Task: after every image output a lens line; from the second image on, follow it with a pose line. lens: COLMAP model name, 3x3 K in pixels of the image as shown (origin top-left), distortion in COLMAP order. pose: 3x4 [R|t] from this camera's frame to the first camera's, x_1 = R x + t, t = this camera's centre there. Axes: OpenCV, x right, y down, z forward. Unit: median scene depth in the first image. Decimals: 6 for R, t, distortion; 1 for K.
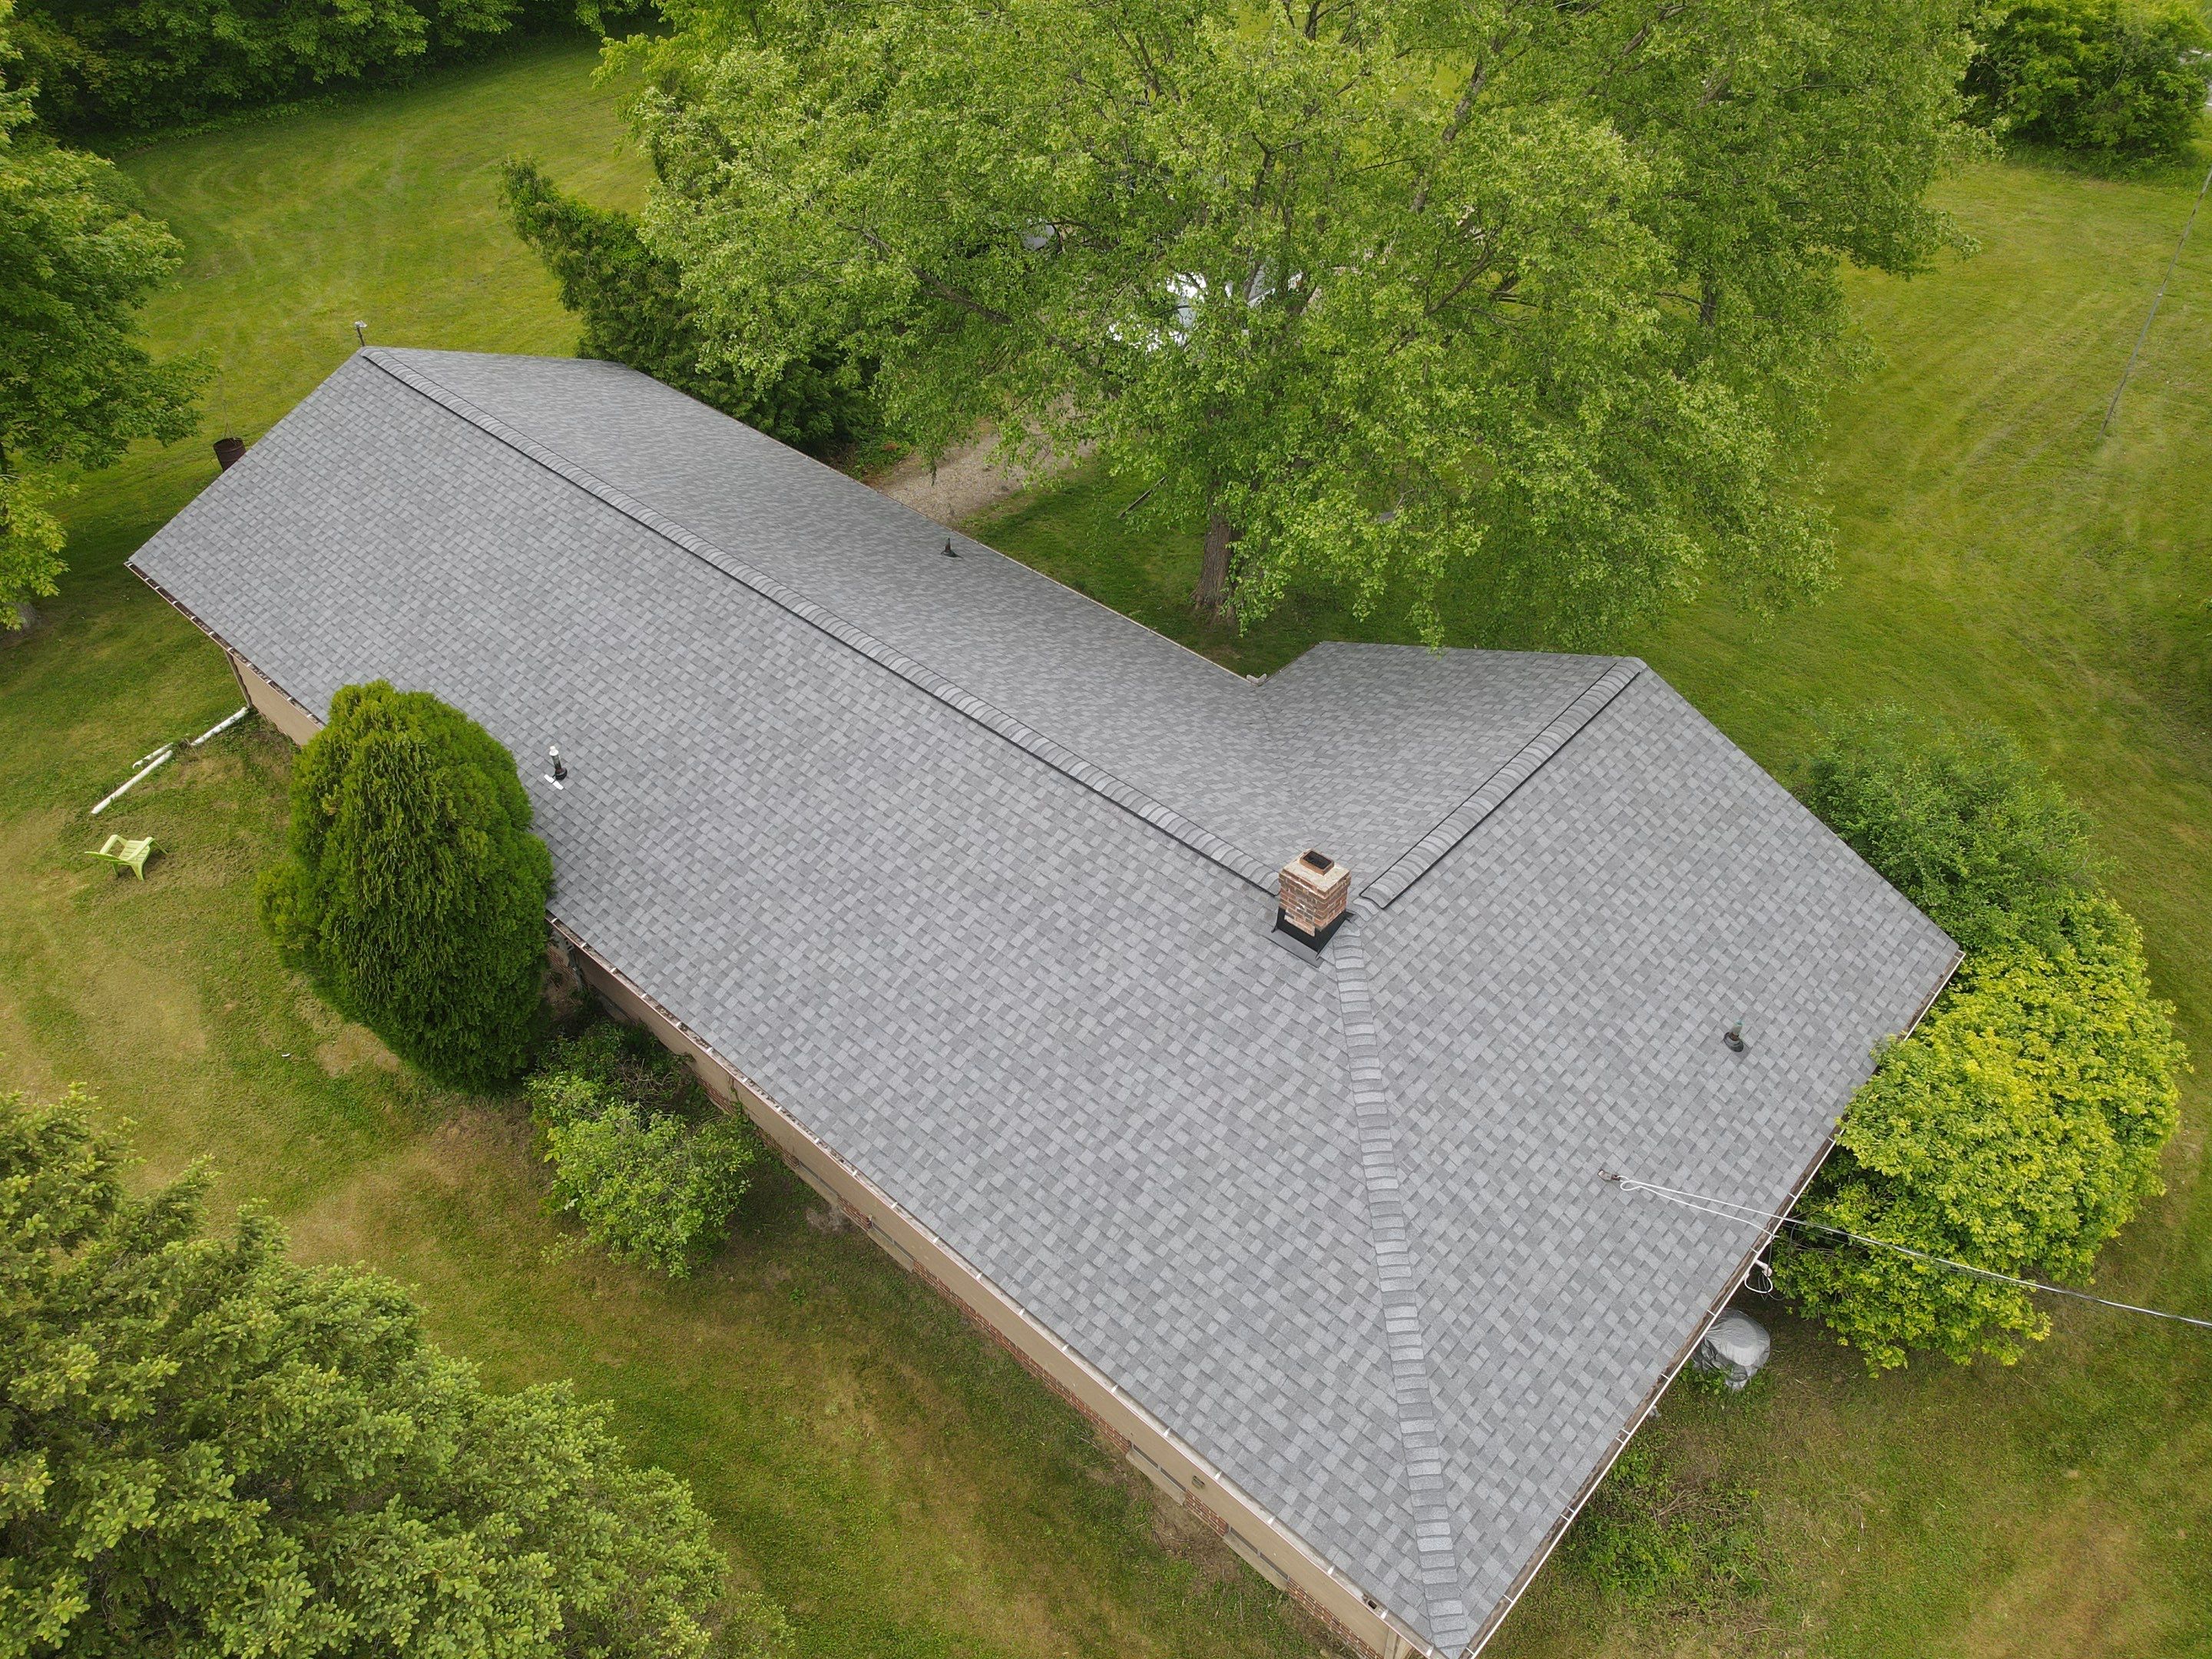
lens RADIAL K [[1596.1, 0, 1110.4], [0, 1596.1, 801.2], [0, 0, 1]] dist [0.031921, -0.003338]
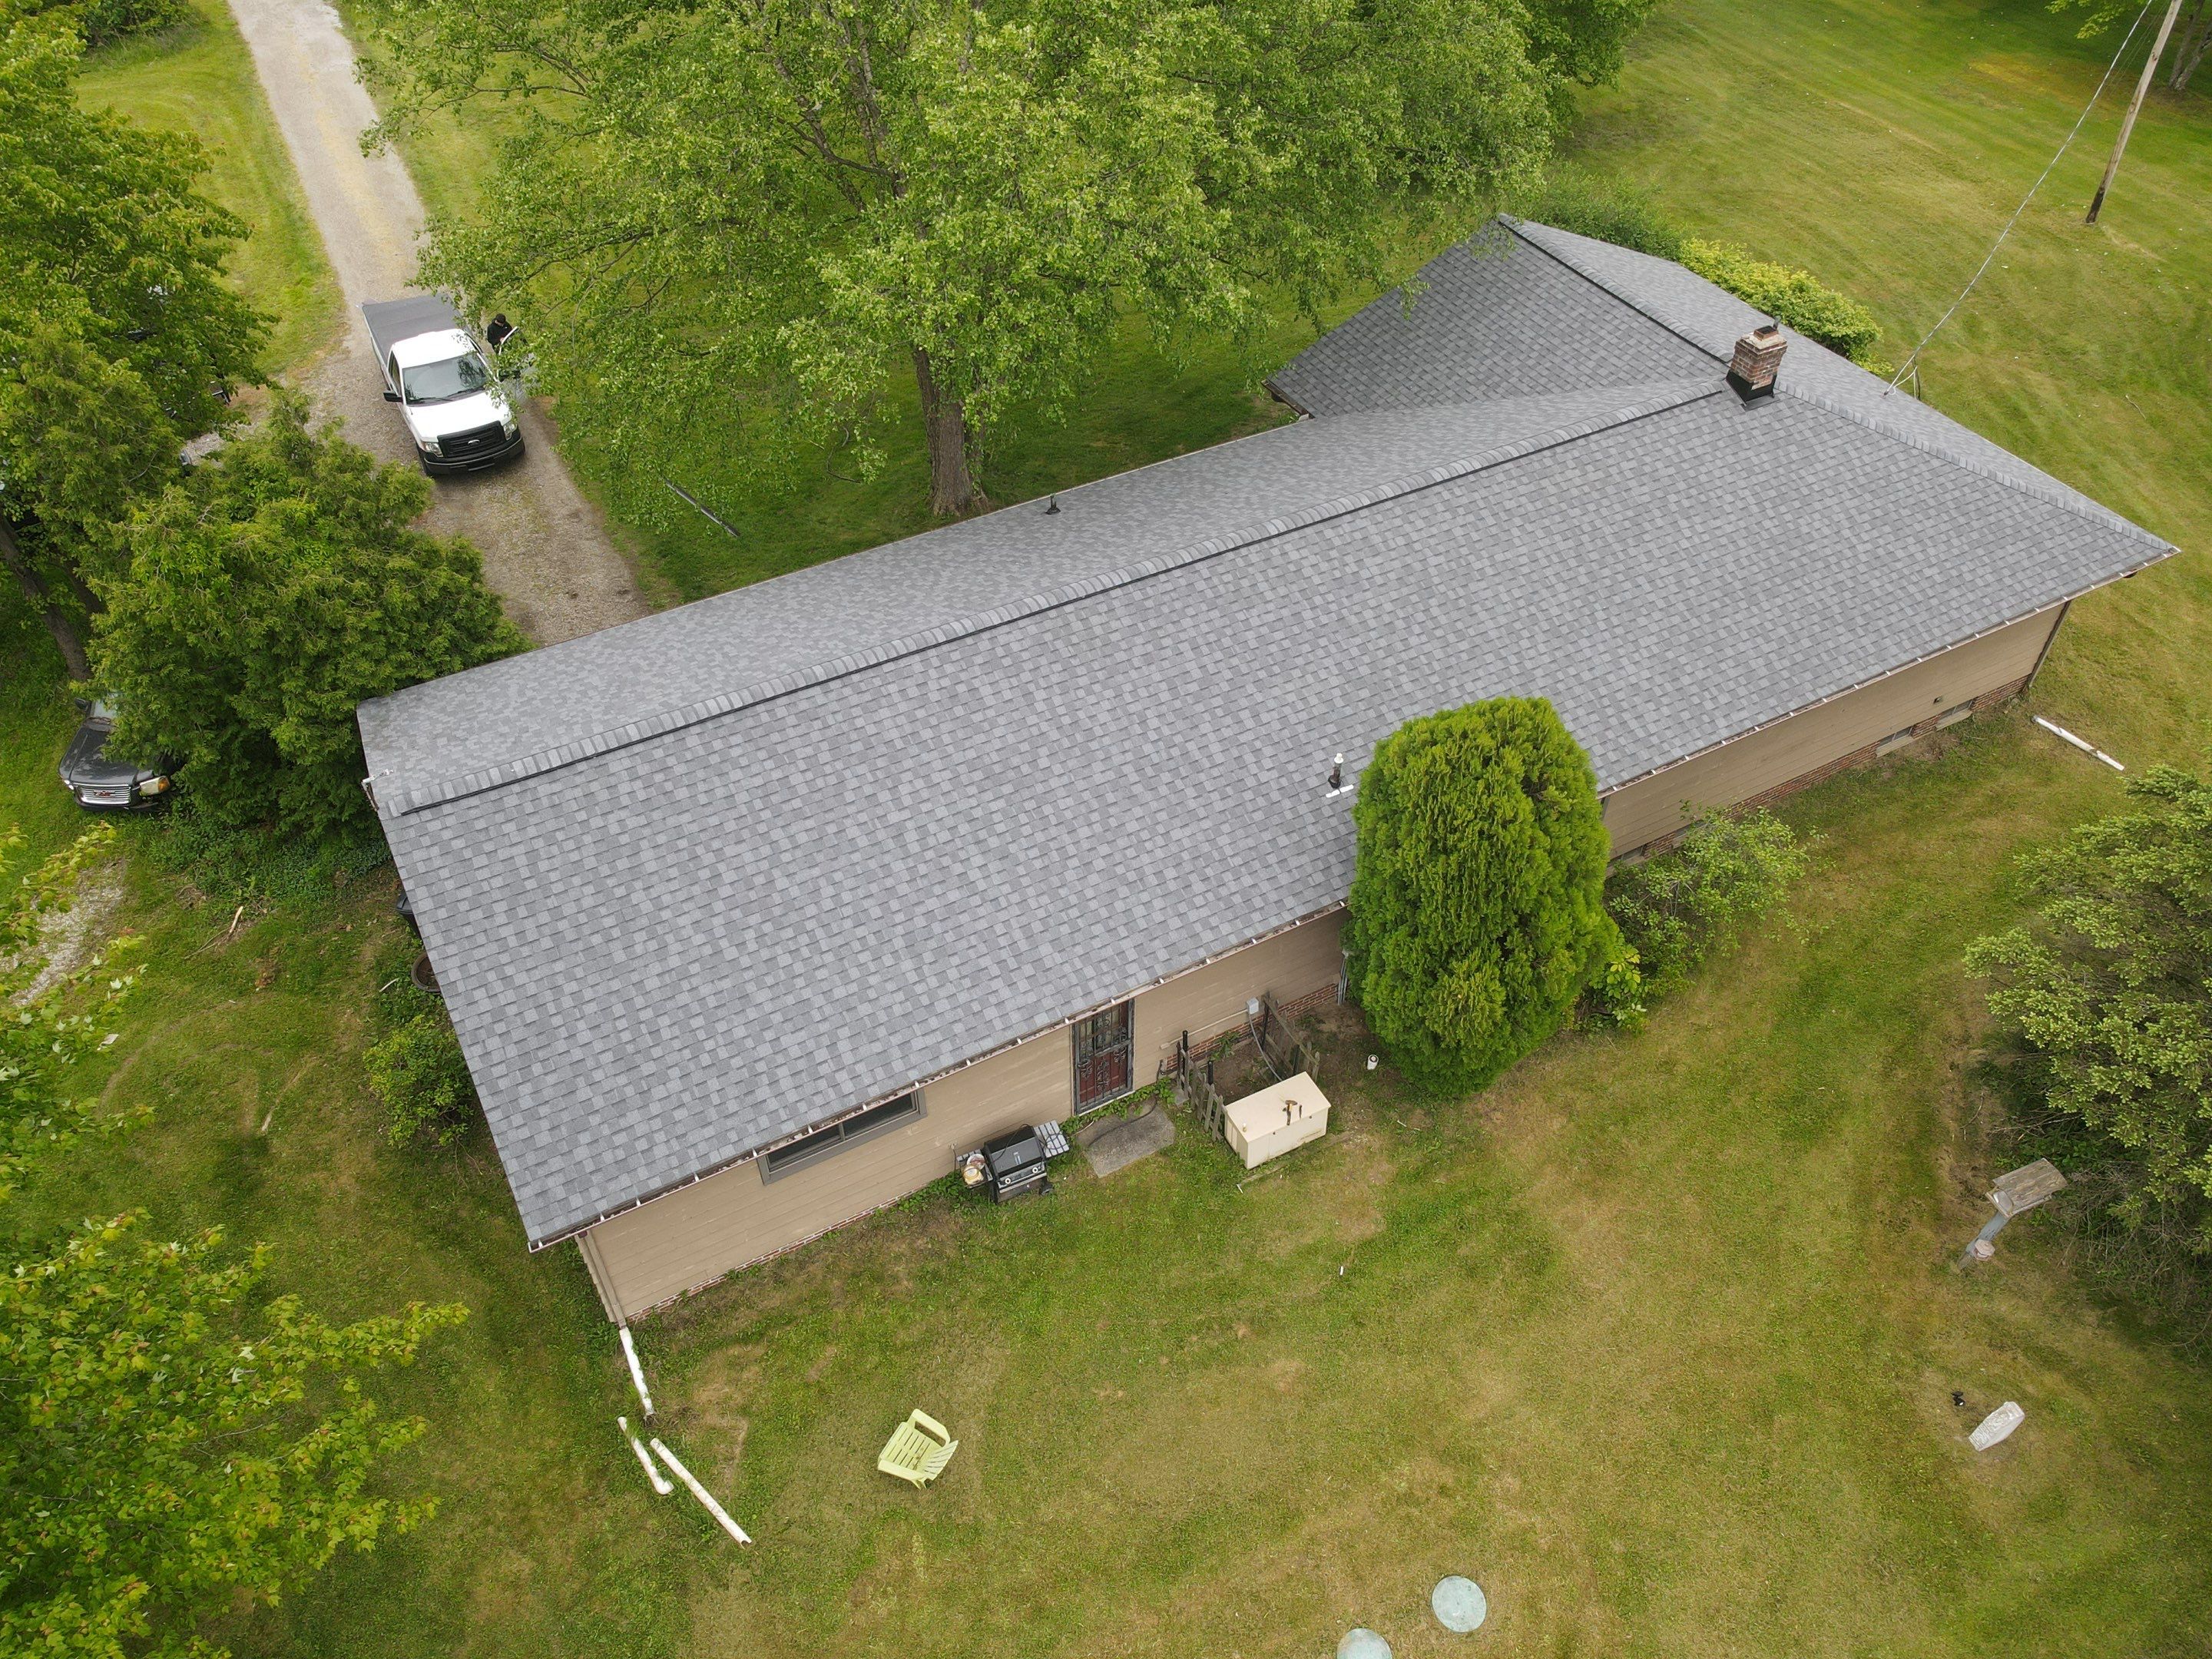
lens RADIAL K [[1622.5, 0, 1106.0], [0, 1622.5, 829.5], [0, 0, 1]] dist [-0.004268, 0.005790]
pose [[0.334071, -0.658628, 0.674244, -1.255756], [0.620652, 0.692080, 0.368533, -0.519527], [-0.709357, 0.295355, 0.639983, 0.575517]]
